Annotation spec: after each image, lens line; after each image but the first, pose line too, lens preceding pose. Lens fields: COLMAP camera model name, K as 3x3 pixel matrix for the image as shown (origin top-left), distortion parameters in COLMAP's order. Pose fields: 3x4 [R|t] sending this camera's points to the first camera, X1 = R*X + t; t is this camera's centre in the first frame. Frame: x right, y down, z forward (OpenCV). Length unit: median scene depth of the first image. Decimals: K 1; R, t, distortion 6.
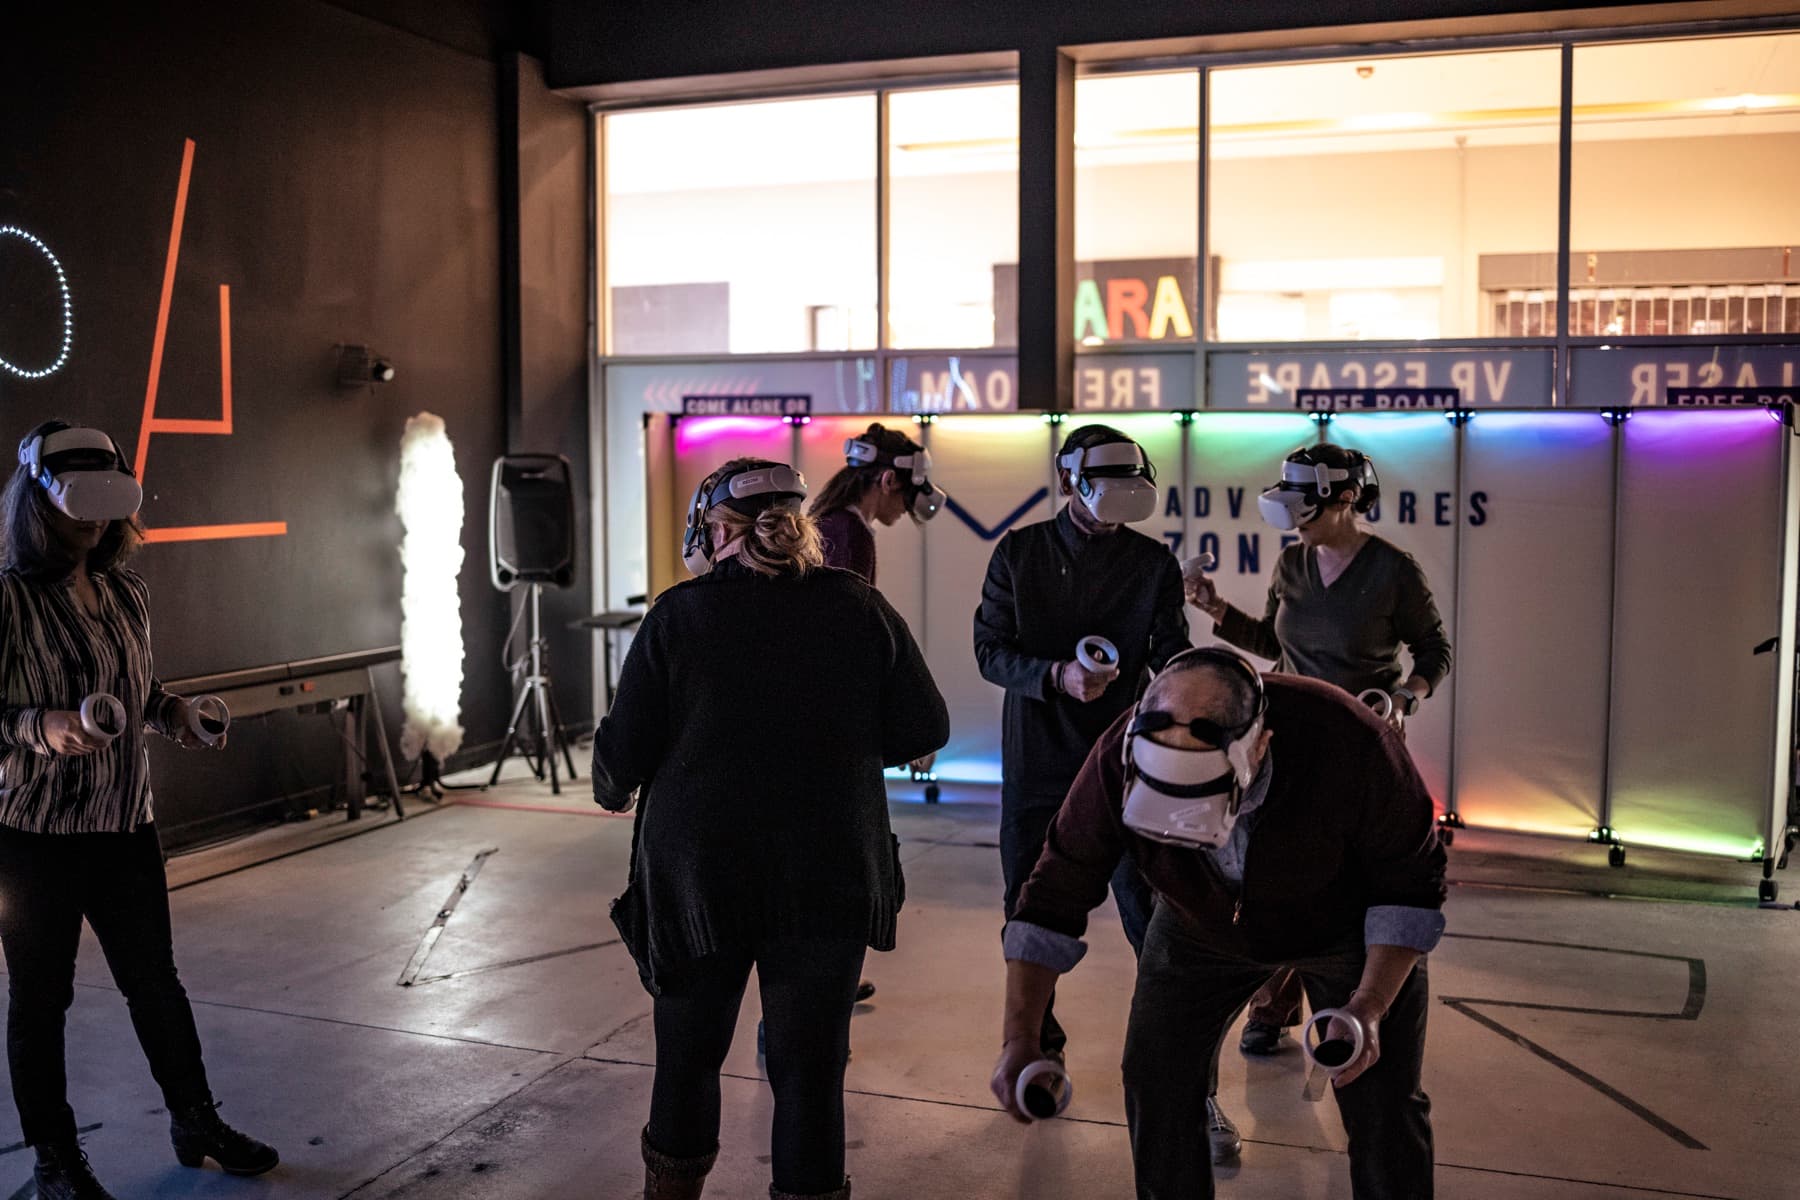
lens RADIAL K [[1801.2, 0, 900.0], [0, 1801.2, 600.0], [0, 0, 1]] dist [-0.084111, 0.056014]
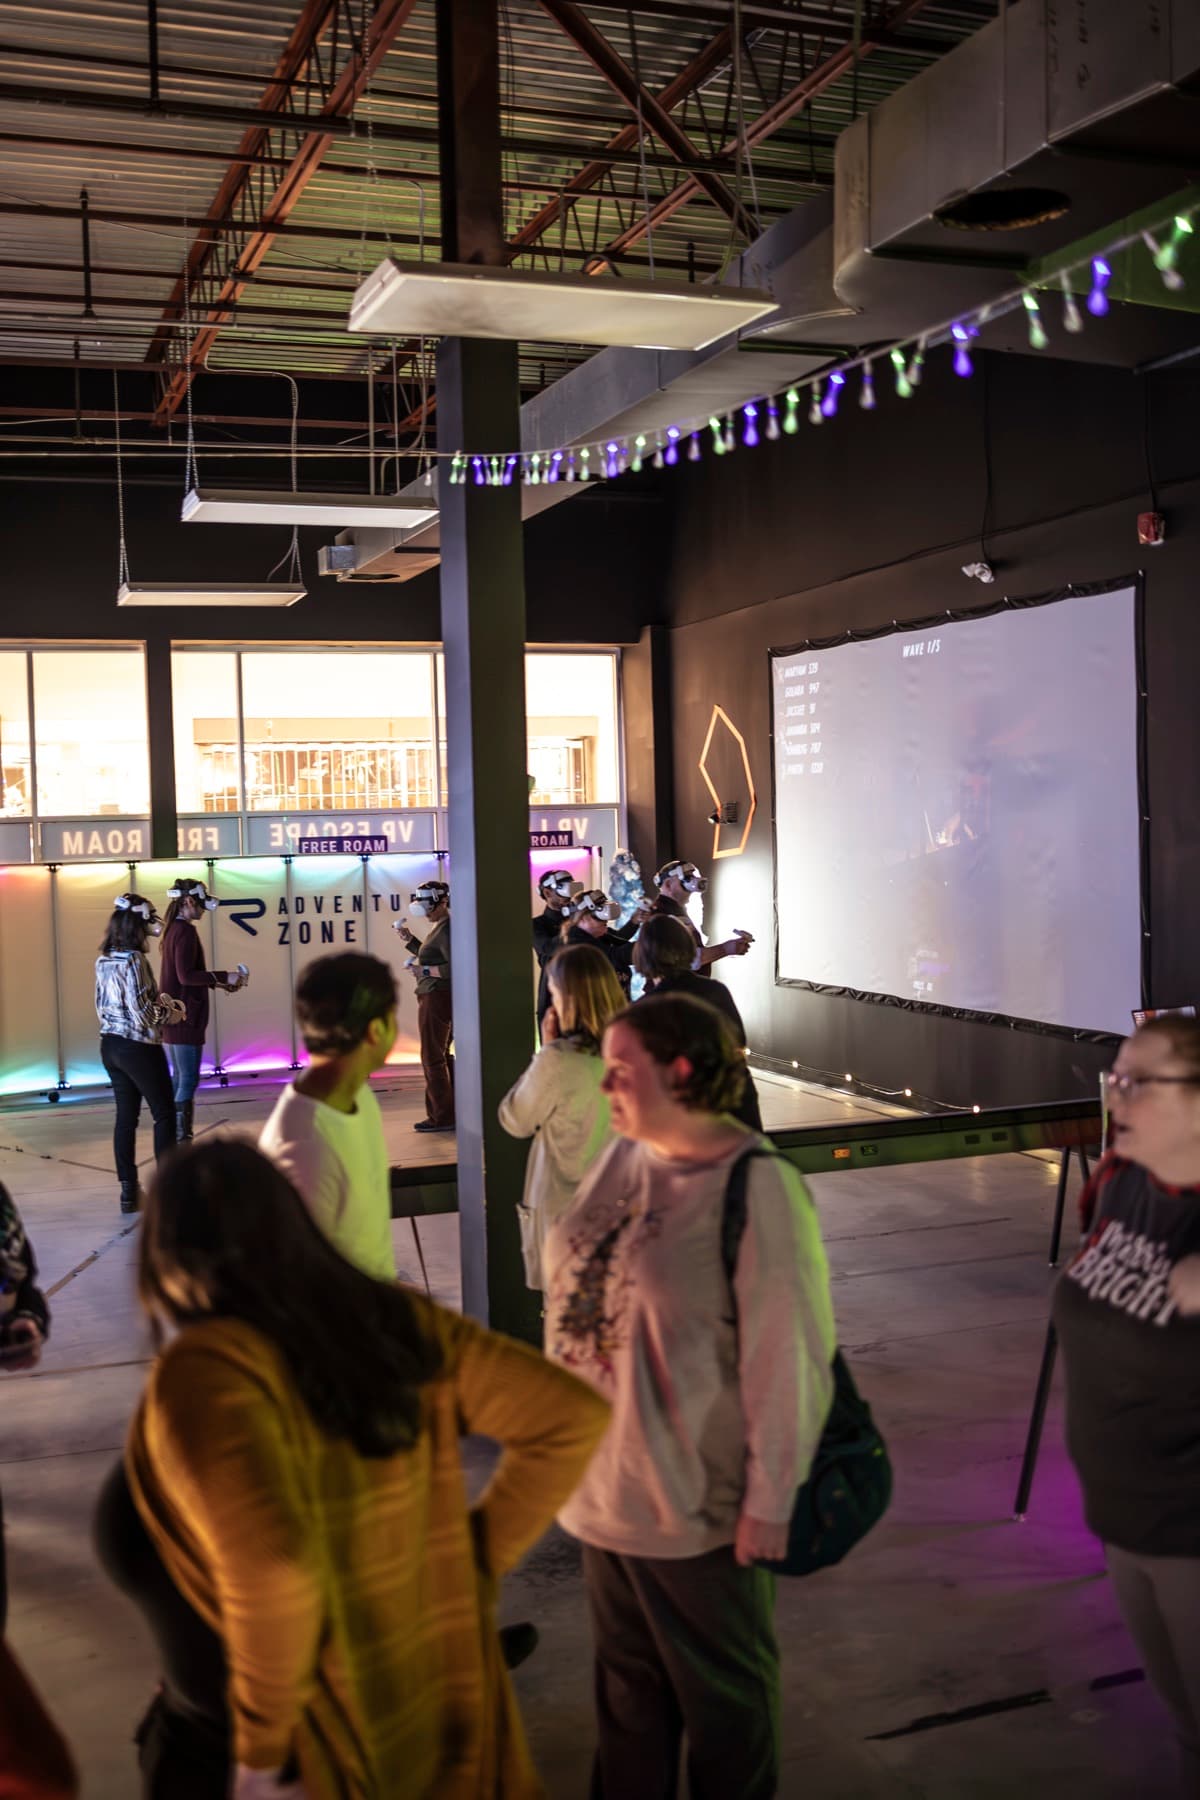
lens RADIAL K [[1801.2, 0, 600.0], [0, 1801.2, 900.0], [0, 0, 1]] dist [-0.084111, 0.056014]
pose [[0.753714, -0.048306, 0.655425, -0.709063], [0.079245, 0.996699, -0.017670, -0.003274], [-0.652408, 0.065258, 0.755053, -0.509258]]
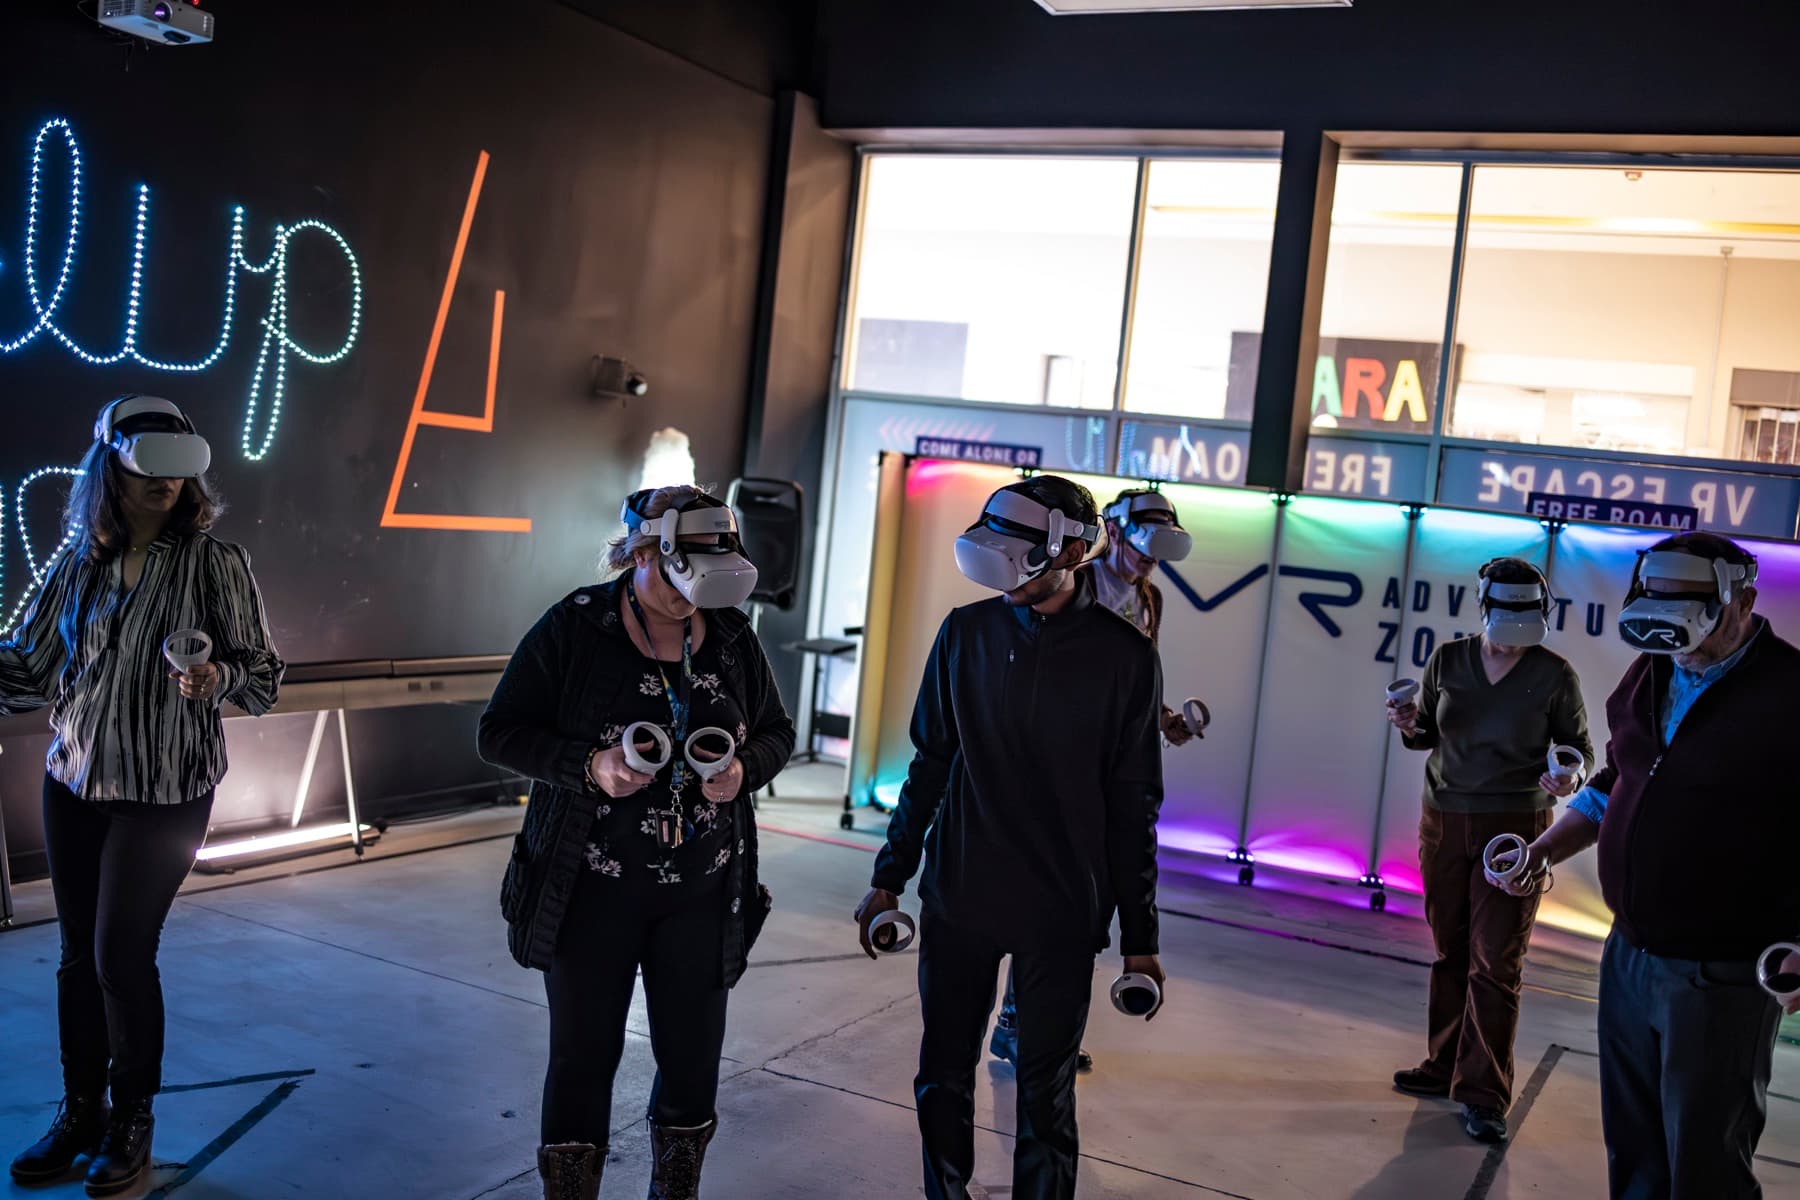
lens RADIAL K [[1801.2, 0, 900.0], [0, 1801.2, 600.0], [0, 0, 1]] dist [-0.084111, 0.056014]
pose [[0.987659, 0.109394, -0.112081, -0.005823], [-0.111772, 0.993619, -0.015134, -0.004531], [0.109710, 0.027475, 0.993584, -0.018109]]
